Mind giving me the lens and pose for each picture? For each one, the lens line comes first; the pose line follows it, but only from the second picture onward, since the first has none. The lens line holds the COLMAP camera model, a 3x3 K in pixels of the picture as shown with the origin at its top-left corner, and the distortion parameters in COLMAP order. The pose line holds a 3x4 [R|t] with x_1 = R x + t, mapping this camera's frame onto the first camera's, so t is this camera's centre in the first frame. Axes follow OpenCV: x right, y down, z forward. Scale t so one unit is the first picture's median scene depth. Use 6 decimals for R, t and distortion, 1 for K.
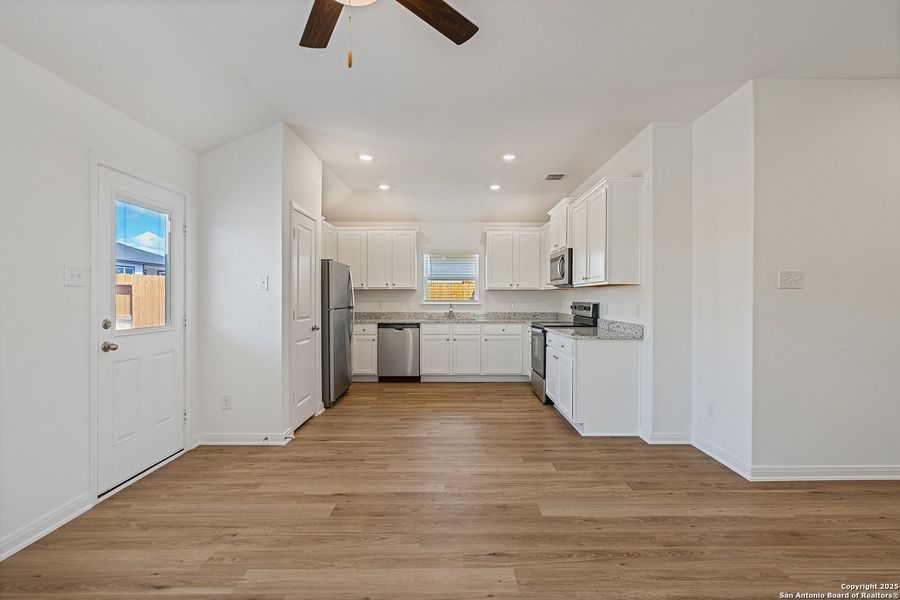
lens RADIAL K [[413.4, 0, 455.6], [0, 413.4, 305.1], [0, 0, 1]] dist [-0.004609, 0.002576]
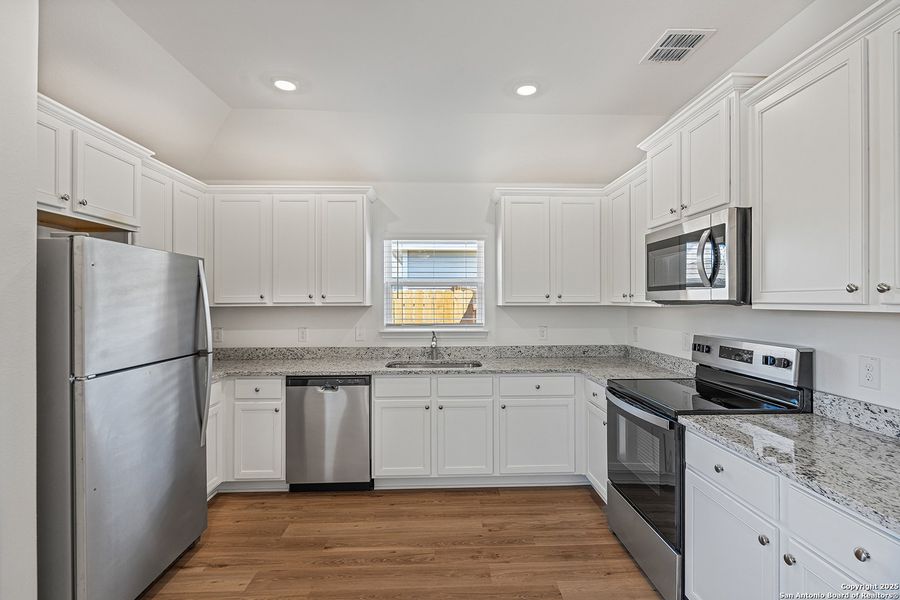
lens RADIAL K [[413.4, 0, 456.3], [0, 413.4, 296.8], [0, 0, 1]] dist [-0.004609, 0.002576]
pose [[0.999394, -0.003835, 0.034591, -0.001313], [0.004835, 0.999571, -0.028877, -0.055588], [-0.034465, 0.029027, 0.998984, 0.790009]]
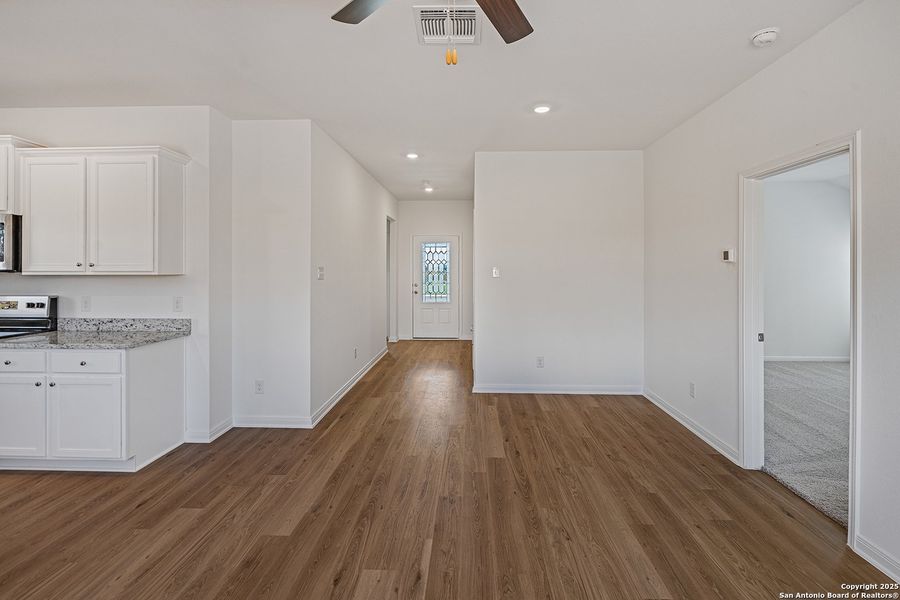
lens RADIAL K [[430.0, 0, 456.9], [0, 430.0, 272.2], [0, 0, 1]] dist [0.001445, 0.000959]
pose [[0.040689, -0.009255, 0.999129, -0.458912], [0.017497, 0.999810, 0.008549, -0.050584], [-0.999019, 0.017134, 0.040844, 0.361947]]
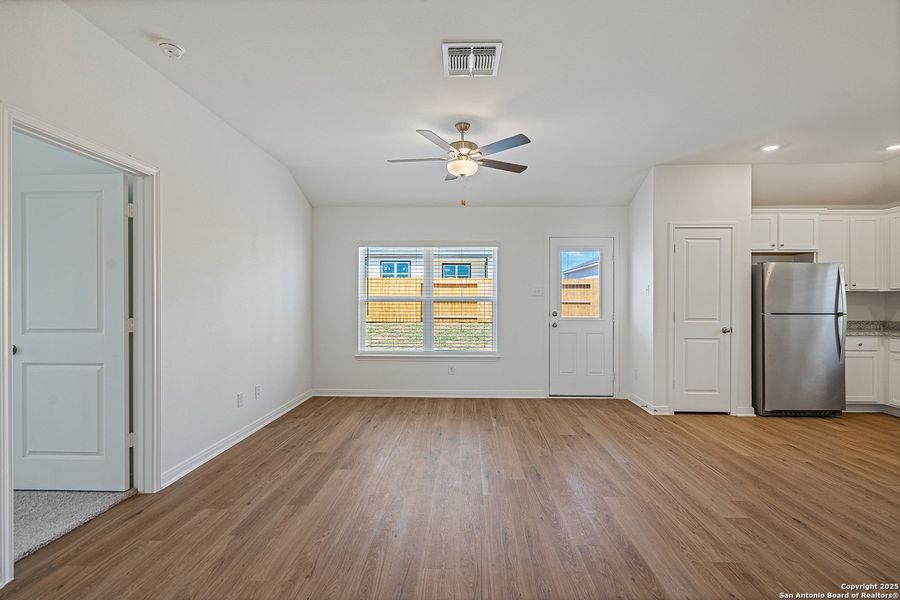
lens RADIAL K [[413.4, 0, 448.9], [0, 413.4, 303.1], [0, 0, 1]] dist [-0.004609, 0.002576]
pose [[-0.056853, 0.004864, -0.998371, 0.844397], [-0.020205, 0.999778, 0.006021, -0.005987], [0.998178, 0.020514, -0.056742, 0.401328]]
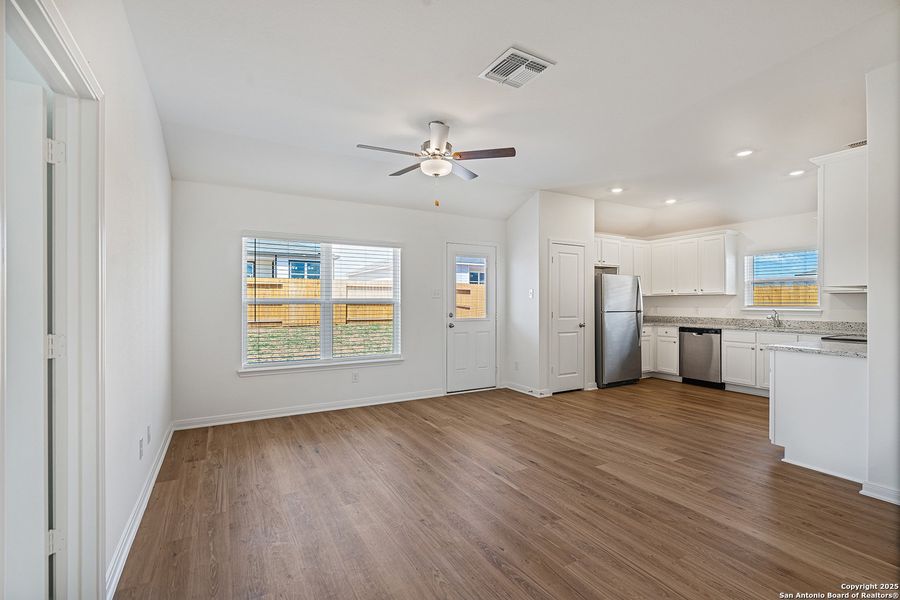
lens RADIAL K [[413.4, 0, 451.0], [0, 413.4, 302.8], [0, 0, 1]] dist [-0.004609, 0.002576]
pose [[0.481864, 0.000278, -0.876246, 0.724810], [-0.015922, 0.999838, -0.008439, 0.000398], [0.876102, 0.018019, 0.481790, -0.037020]]
